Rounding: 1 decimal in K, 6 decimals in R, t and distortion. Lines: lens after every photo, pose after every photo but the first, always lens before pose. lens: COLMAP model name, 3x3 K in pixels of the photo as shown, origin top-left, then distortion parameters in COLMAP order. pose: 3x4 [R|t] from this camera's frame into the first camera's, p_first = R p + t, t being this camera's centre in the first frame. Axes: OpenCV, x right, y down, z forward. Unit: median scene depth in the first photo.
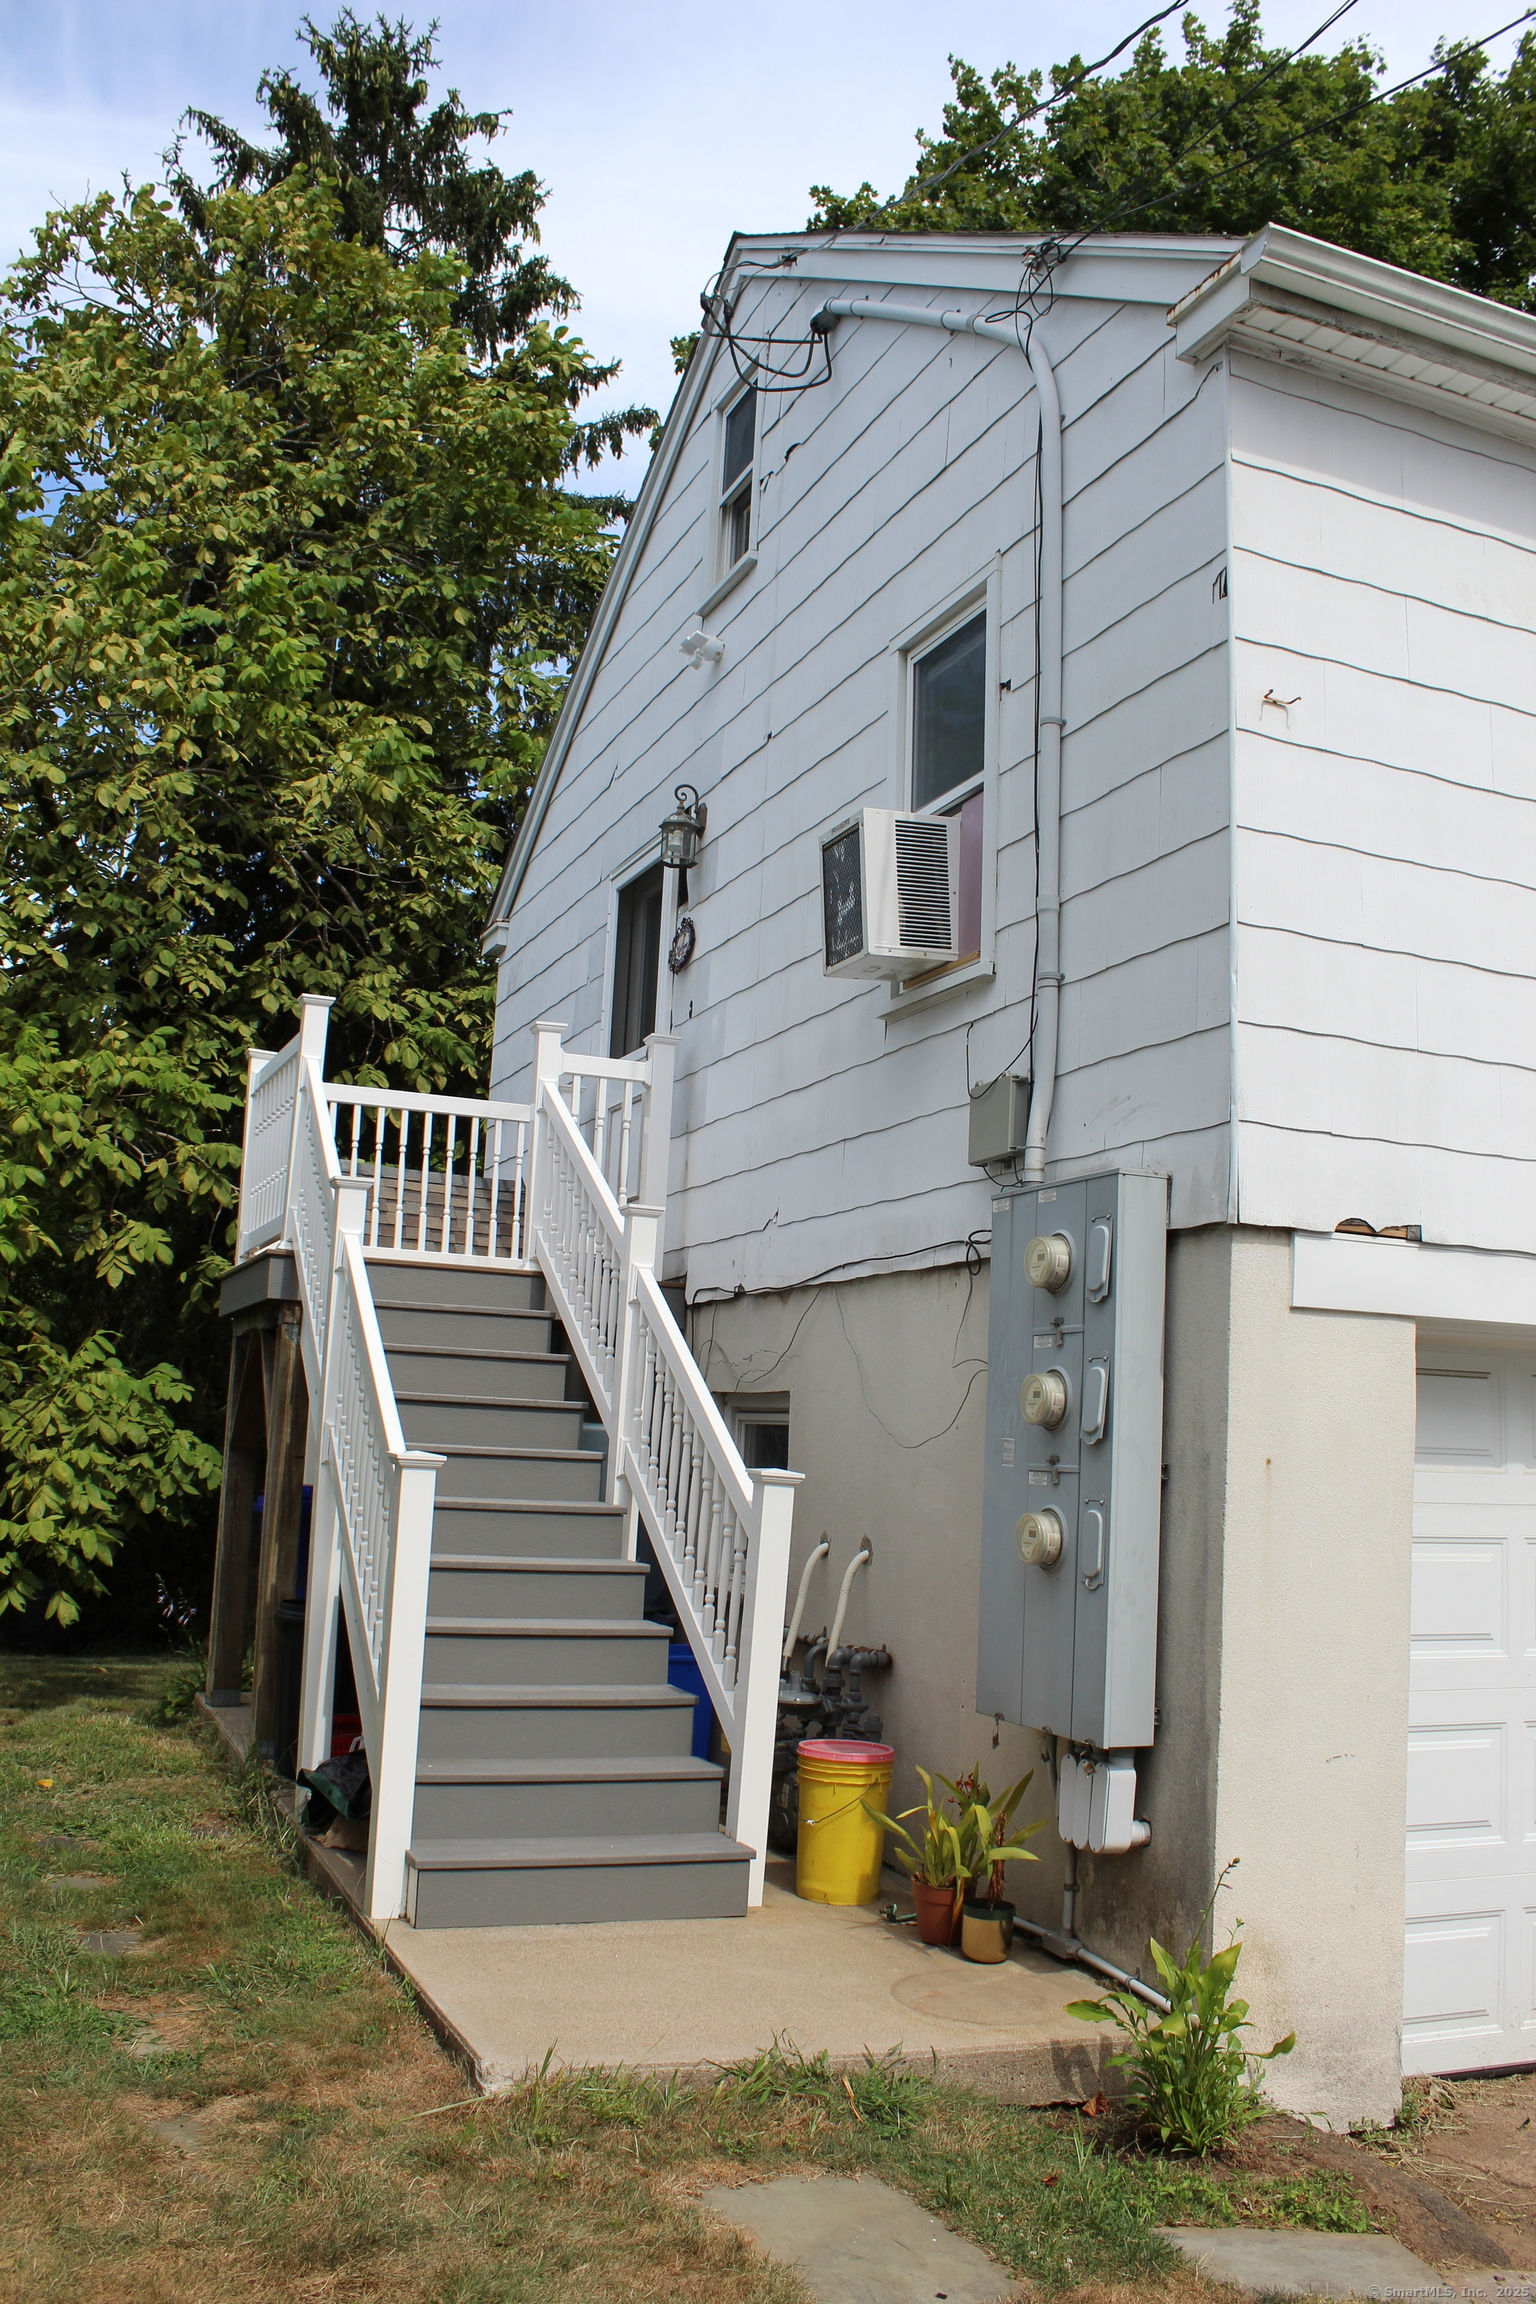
lens RADIAL K [[1928.6, 0, 769.3], [0, 1928.6, 1161.6], [0, 0, 1]] dist [-0.161553, 0.143716]
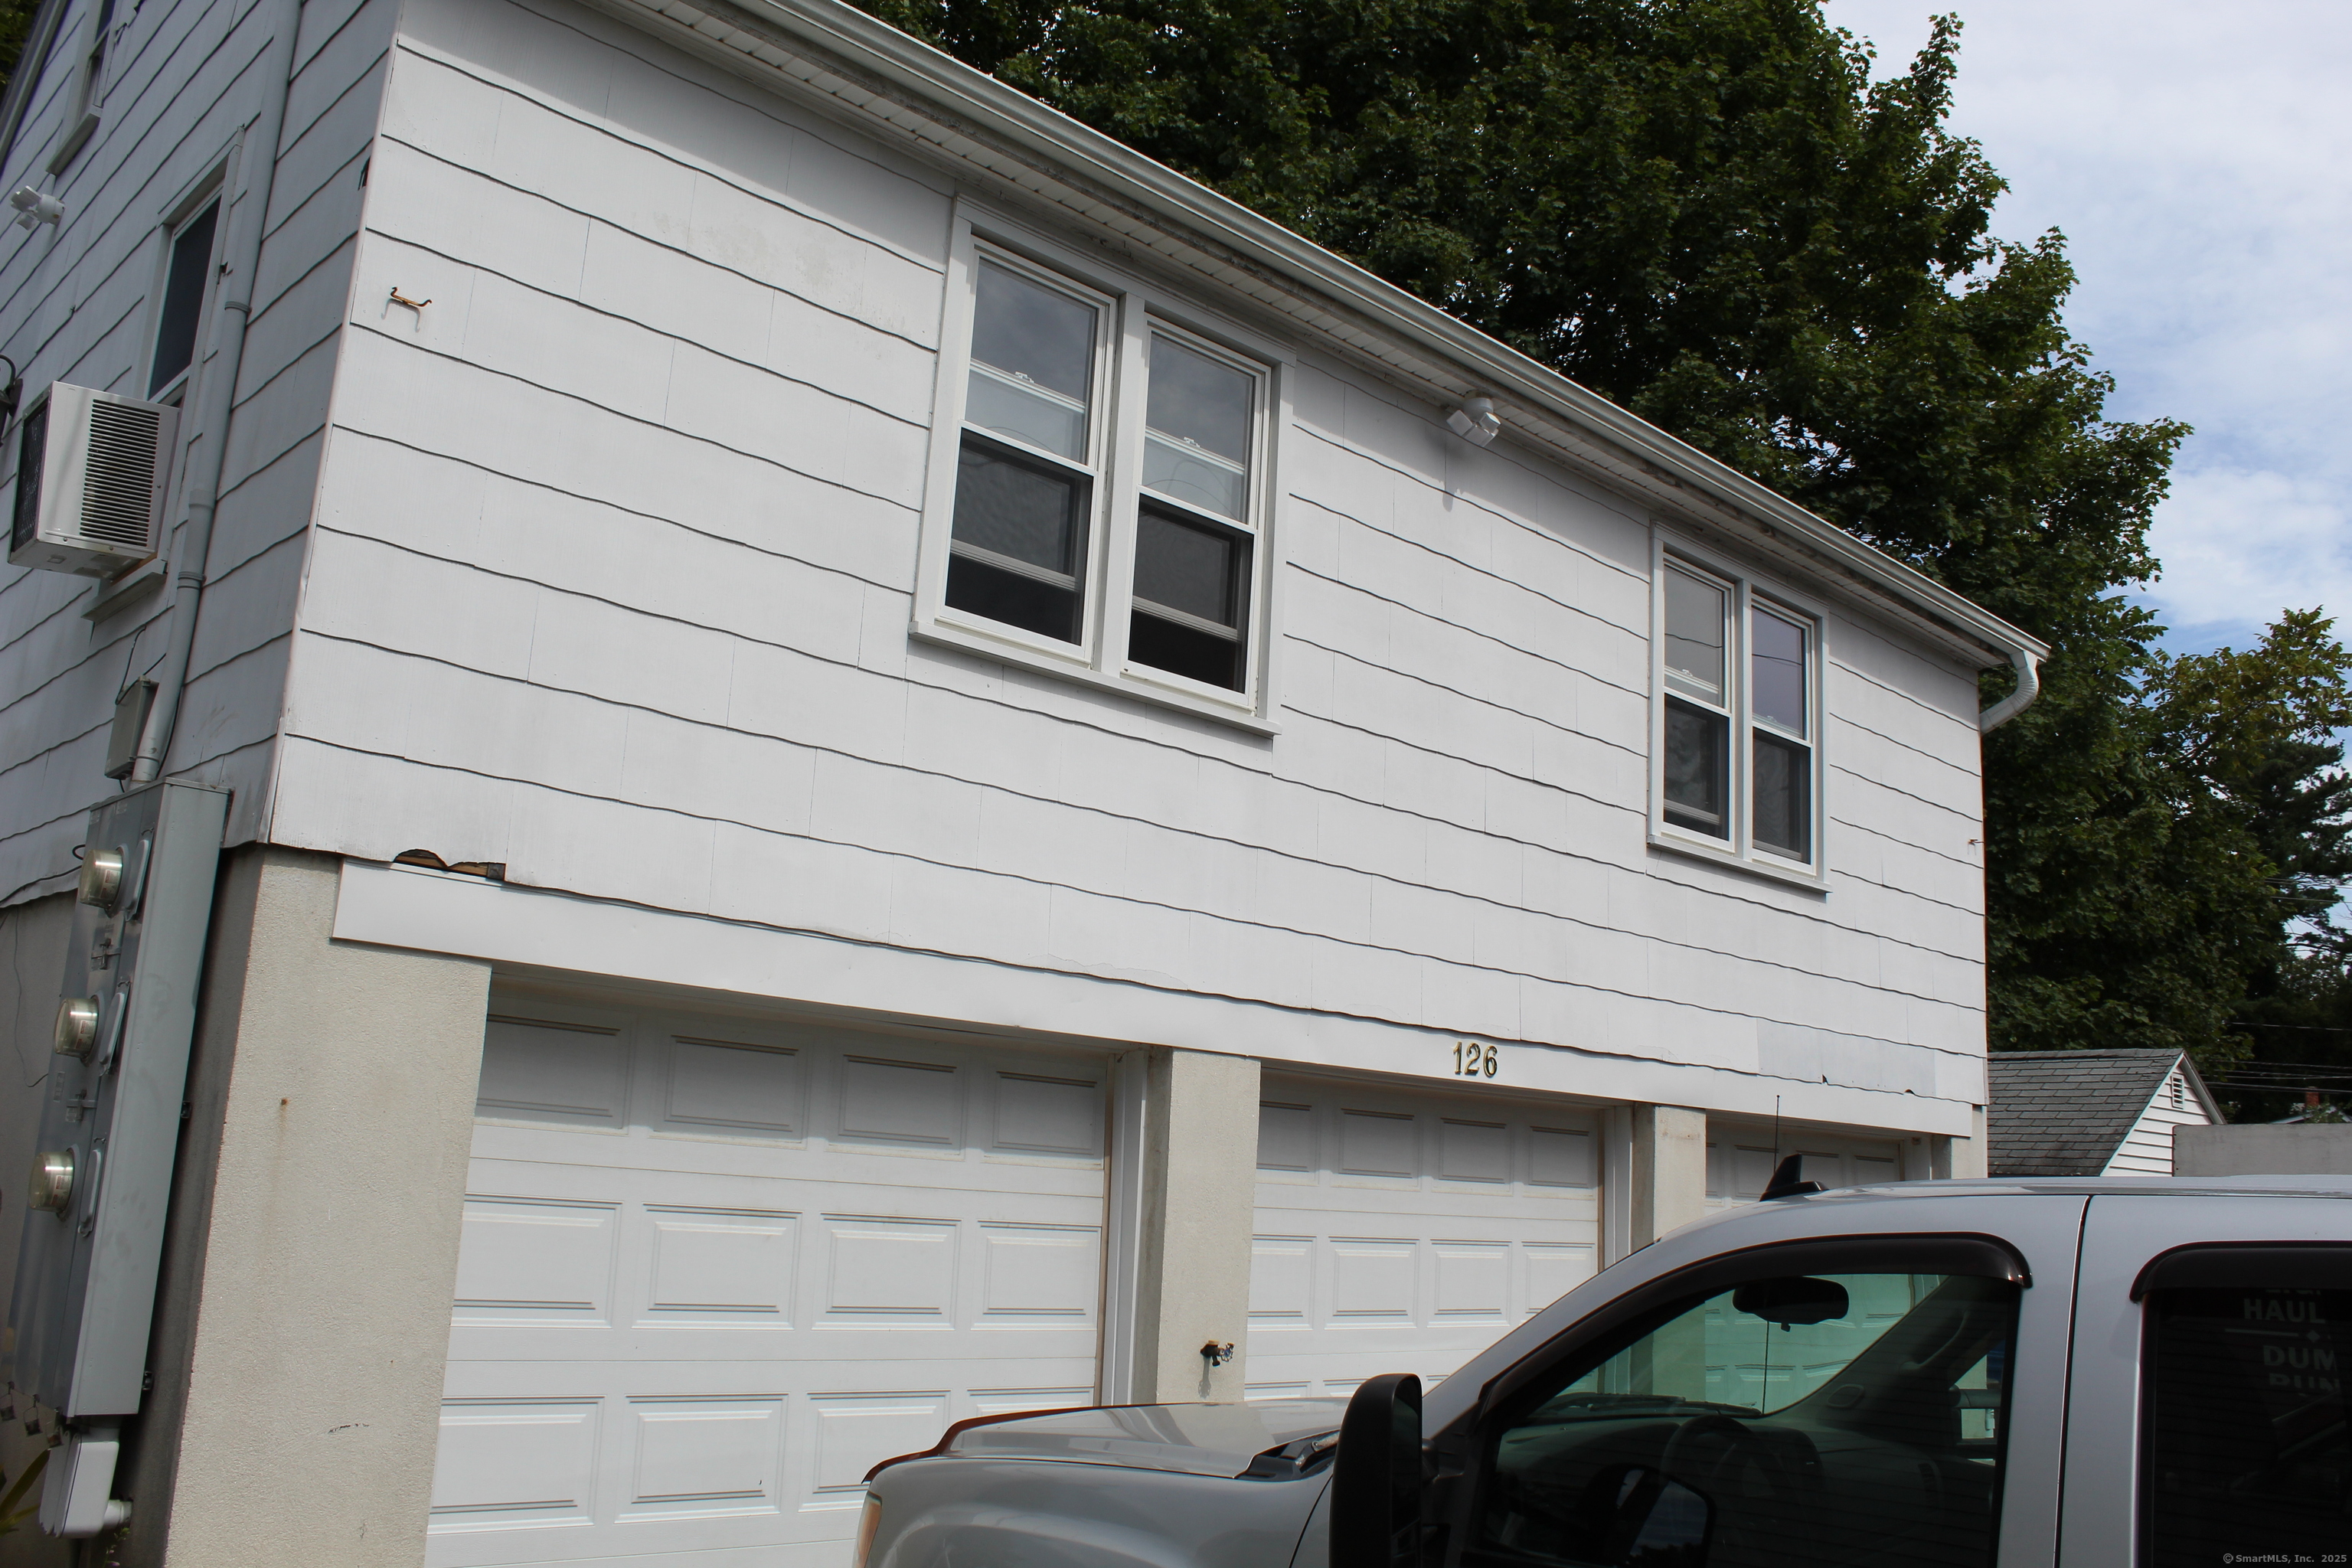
lens RADIAL K [[1968.8, 0, 1168.8], [0, 1968.8, 776.7], [0, 0, 1]] dist [-0.161553, 0.143716]
pose [[0.943940, 0.077901, 0.320793, 0.344388], [-0.065161, 0.996607, -0.050275, 0.017280], [-0.323622, 0.026553, 0.945814, -0.022324]]
